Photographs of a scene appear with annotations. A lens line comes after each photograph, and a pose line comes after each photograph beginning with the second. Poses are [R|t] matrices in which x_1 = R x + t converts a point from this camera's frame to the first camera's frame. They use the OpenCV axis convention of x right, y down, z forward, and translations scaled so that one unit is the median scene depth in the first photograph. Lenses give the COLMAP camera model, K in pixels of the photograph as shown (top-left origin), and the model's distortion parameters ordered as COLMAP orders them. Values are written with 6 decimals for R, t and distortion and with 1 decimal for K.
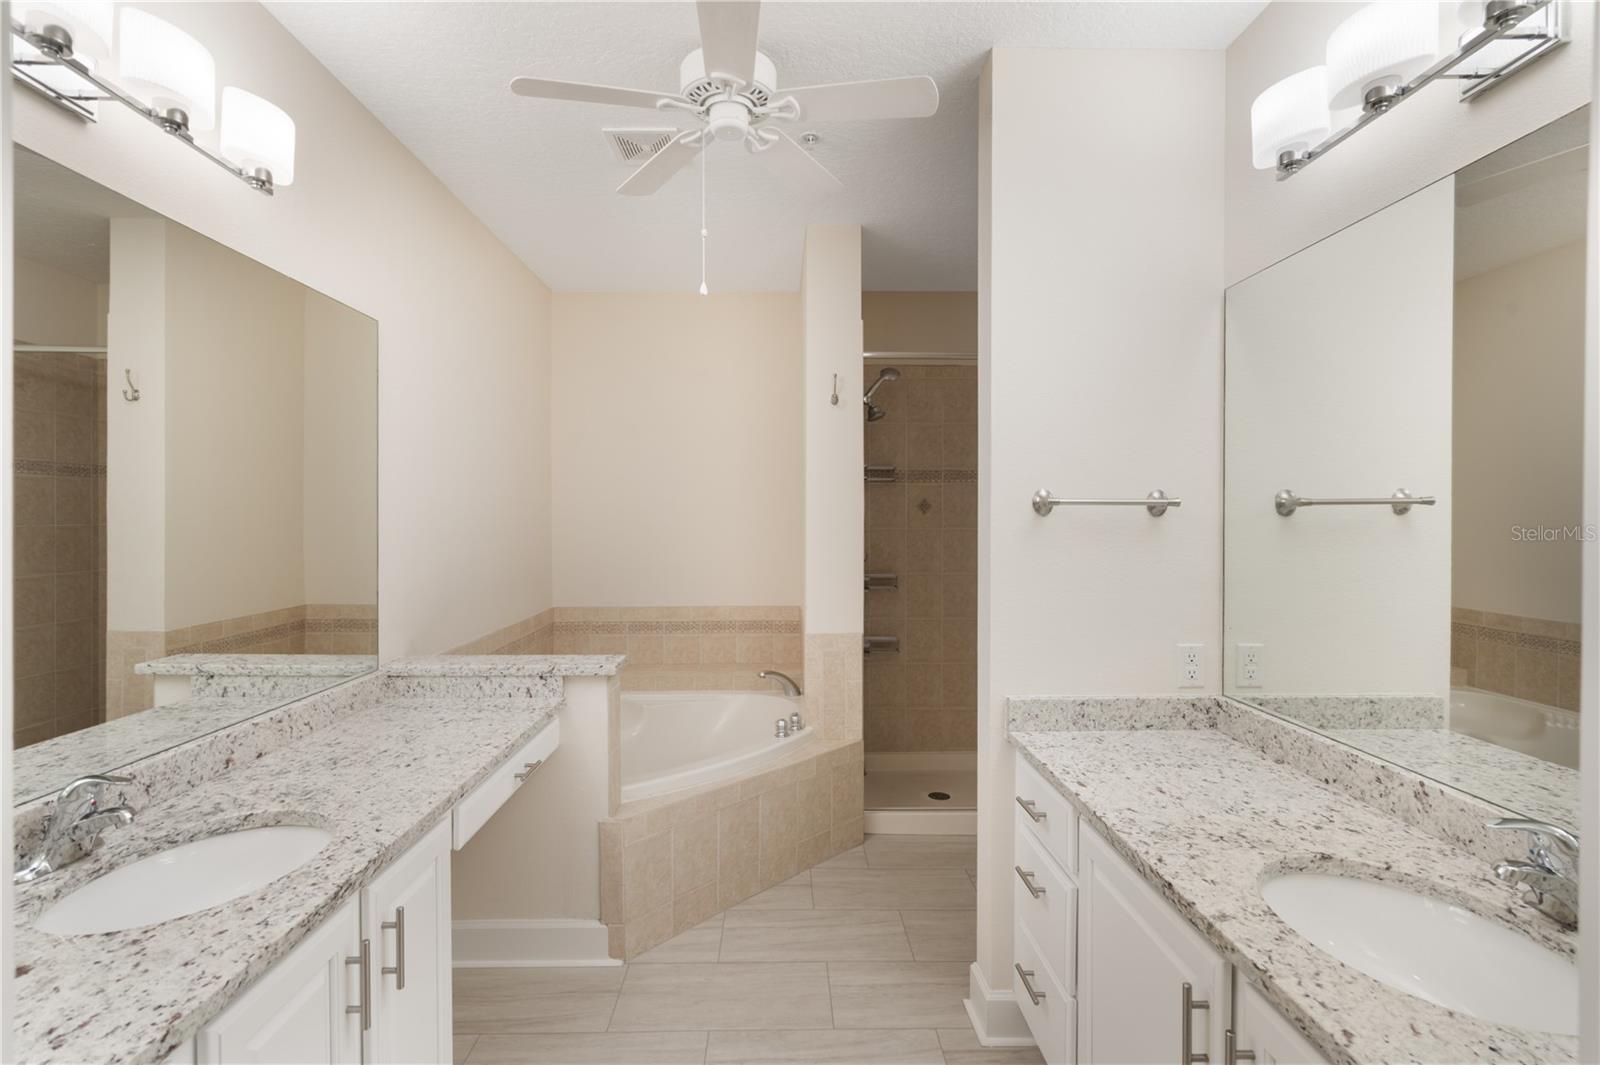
lens RADIAL K [[744.4, 0, 793.3], [0, 744.4, 530.7], [0, 0, 1]] dist [-0.001744, 0.002615]
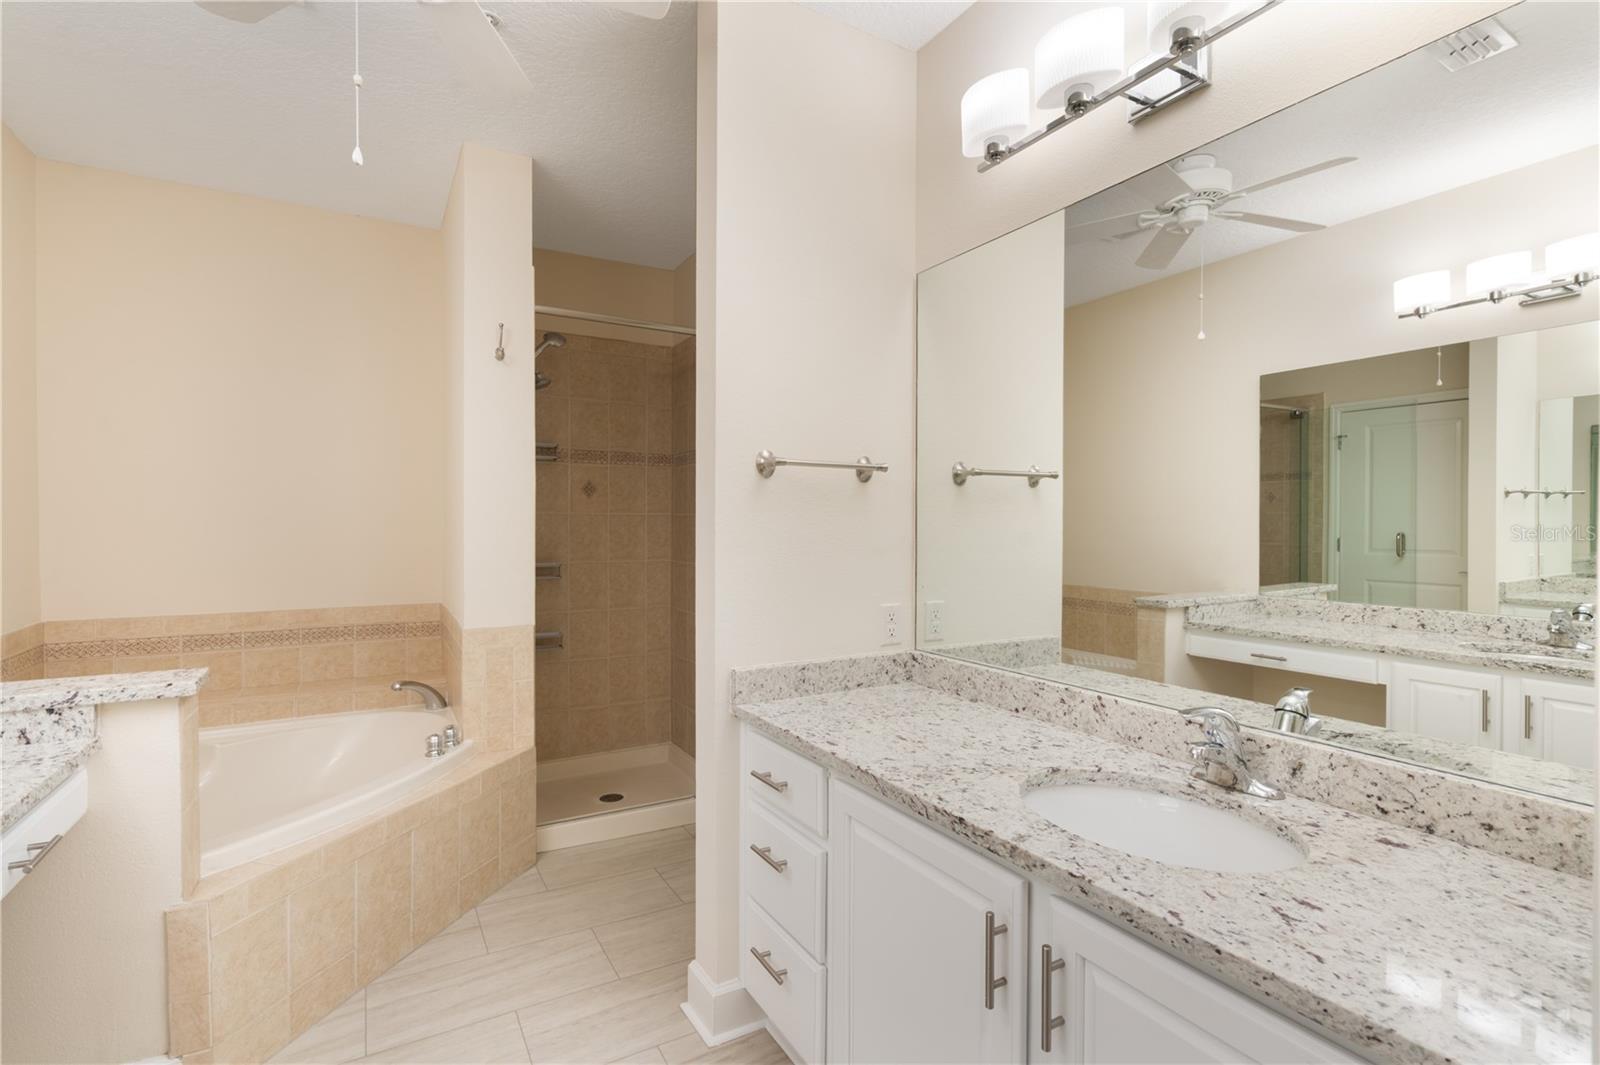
lens RADIAL K [[744.4, 0, 798.7], [0, 744.4, 537.2], [0, 0, 1]] dist [-0.001744, 0.002615]
pose [[0.874654, -0.004568, 0.484726, -0.101039], [0.003945, 0.999990, 0.002306, 0.057572], [-0.484731, -0.000104, 0.874663, 0.142241]]
